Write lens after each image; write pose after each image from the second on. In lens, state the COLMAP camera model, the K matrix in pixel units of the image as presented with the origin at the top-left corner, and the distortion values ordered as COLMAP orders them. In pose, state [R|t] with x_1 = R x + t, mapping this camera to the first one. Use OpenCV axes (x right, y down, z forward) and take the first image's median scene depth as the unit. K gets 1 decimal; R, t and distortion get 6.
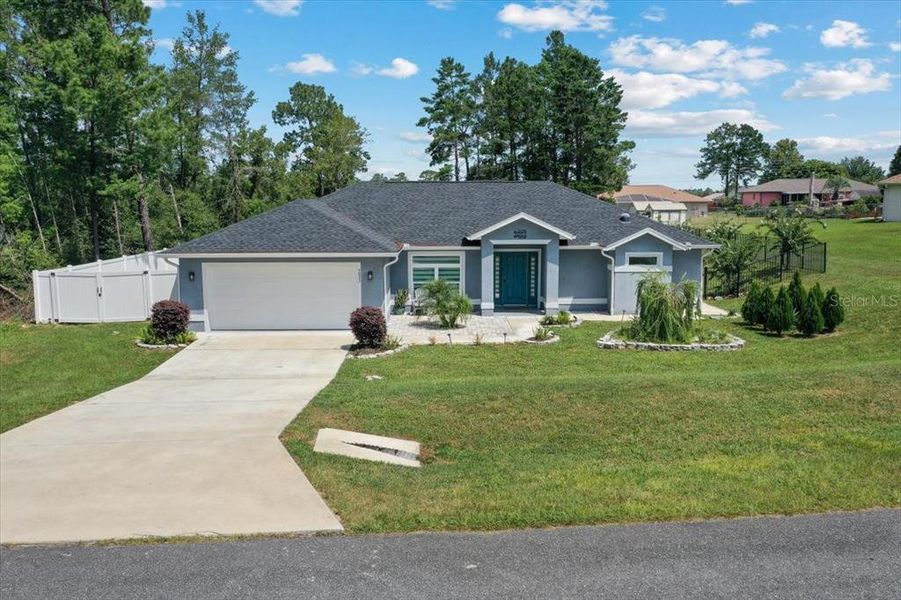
lens RADIAL K [[717.2, 0, 450.5], [0, 717.2, 300.0], [0, 0, 1]] dist [-0.001150, 0.004730]
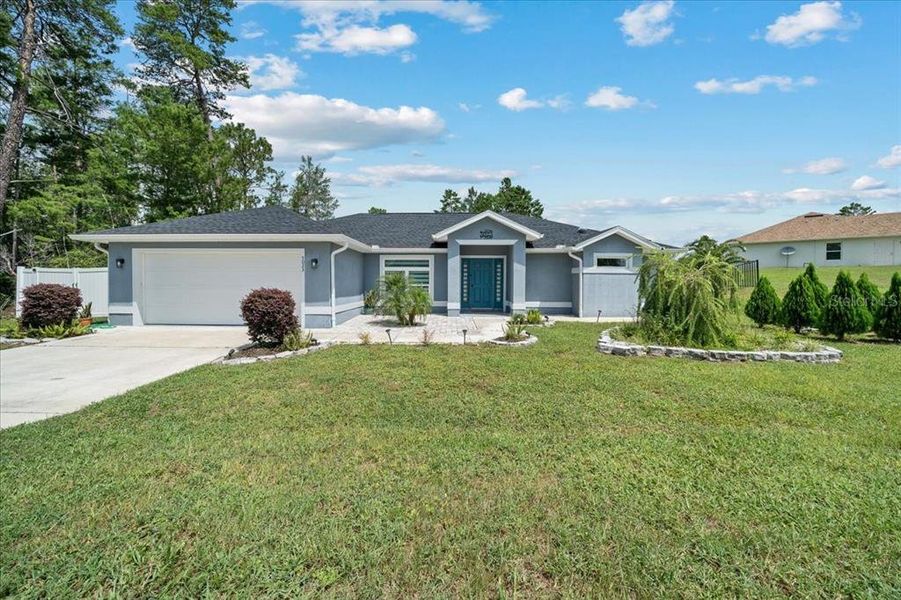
lens RADIAL K [[318.5, 0, 443.4], [0, 318.5, 286.1], [0, 0, 1]] dist [-0.001019, -0.000033]
pose [[0.998975, 0.009088, -0.044345, 0.057794], [-0.014431, 0.992462, -0.121701, 0.034831], [0.042905, 0.122216, 0.991576, 0.567183]]
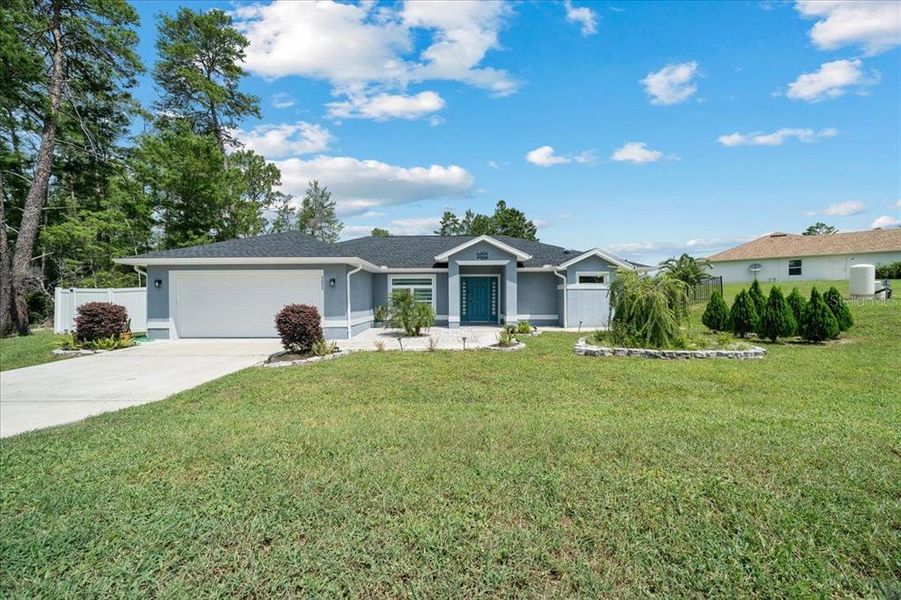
lens RADIAL K [[305.4, 0, 450.5], [0, 305.4, 300.0], [0, 0, 1]] dist [-0.000455, 0.000064]
pose [[0.999798, -0.000323, -0.020091, 0.056586], [-0.002302, 0.991447, -0.130493, 0.041190], [0.019961, 0.130513, 0.991246, 0.529548]]
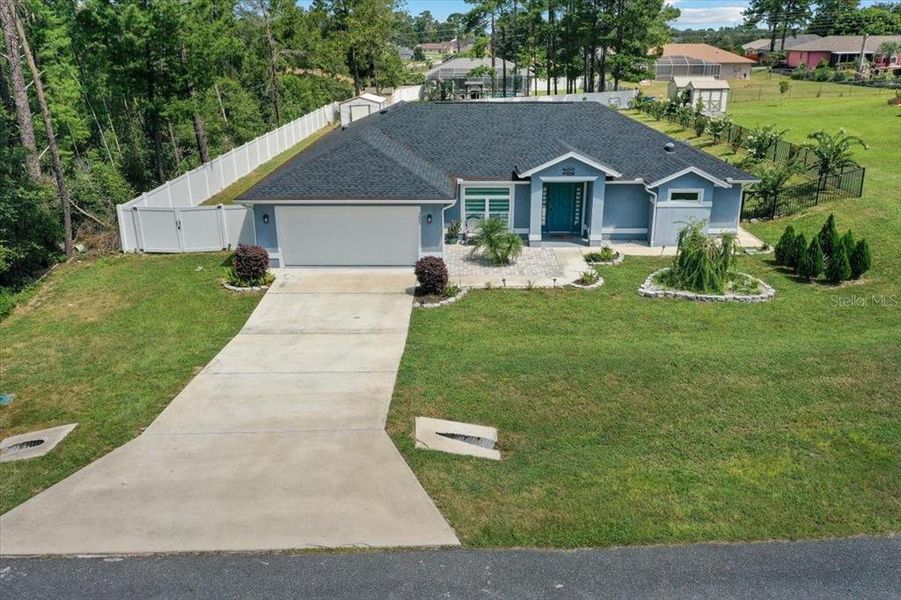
lens RADIAL K [[717.2, 0, 450.5], [0, 717.2, 300.0], [0, 0, 1]] dist [-0.001150, 0.004730]
pose [[0.999452, 0.009049, -0.031854, -0.040759], [-0.001928, 0.976210, 0.216819, -0.135475], [0.033058, -0.216638, 0.975692, -0.072450]]
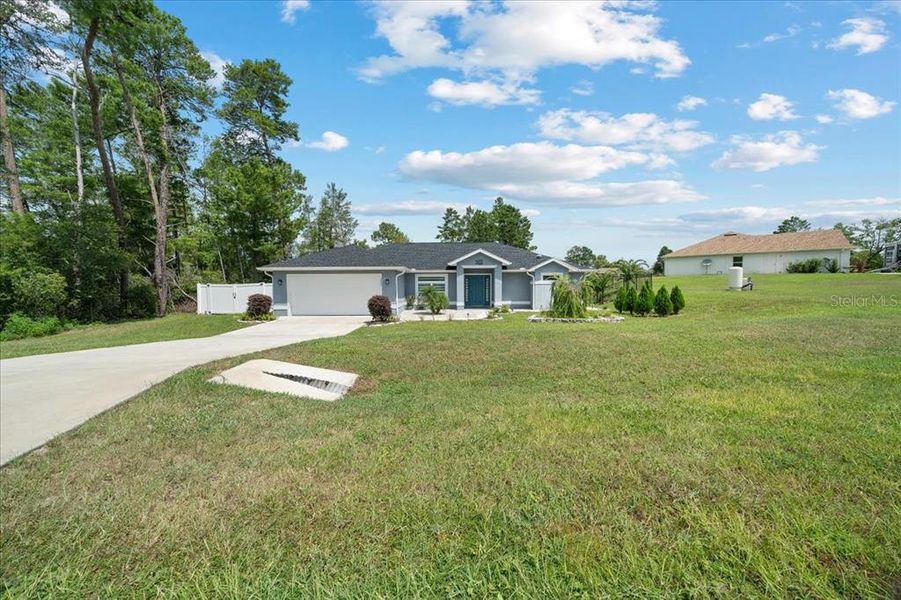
lens RADIAL K [[305.4, 0, 450.5], [0, 305.4, 300.0], [0, 0, 1]] dist [-0.000455, 0.000064]
pose [[0.999818, -0.000605, -0.019090, 0.042646], [-0.001120, 0.995919, -0.090246, 0.064815], [0.019067, 0.090251, 0.995736, 0.278988]]
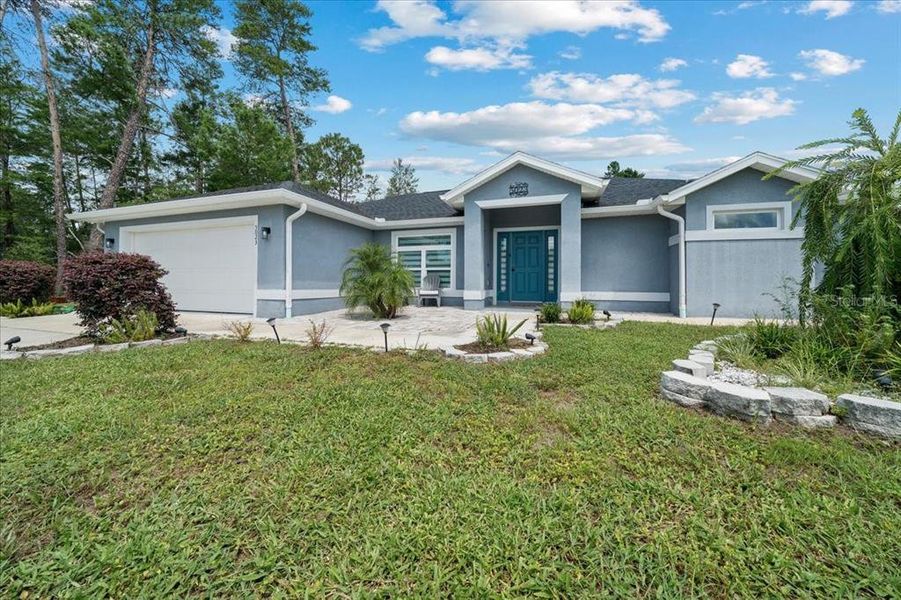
lens RADIAL K [[317.6, 0, 456.6], [0, 317.6, 278.1], [0, 0, 1]] dist [-0.001697, -0.000086]
pose [[0.943383, 0.003516, -0.331687, 0.141928], [-0.054452, 0.988020, -0.144401, 0.037107], [0.327206, 0.154287, 0.932273, 0.716083]]
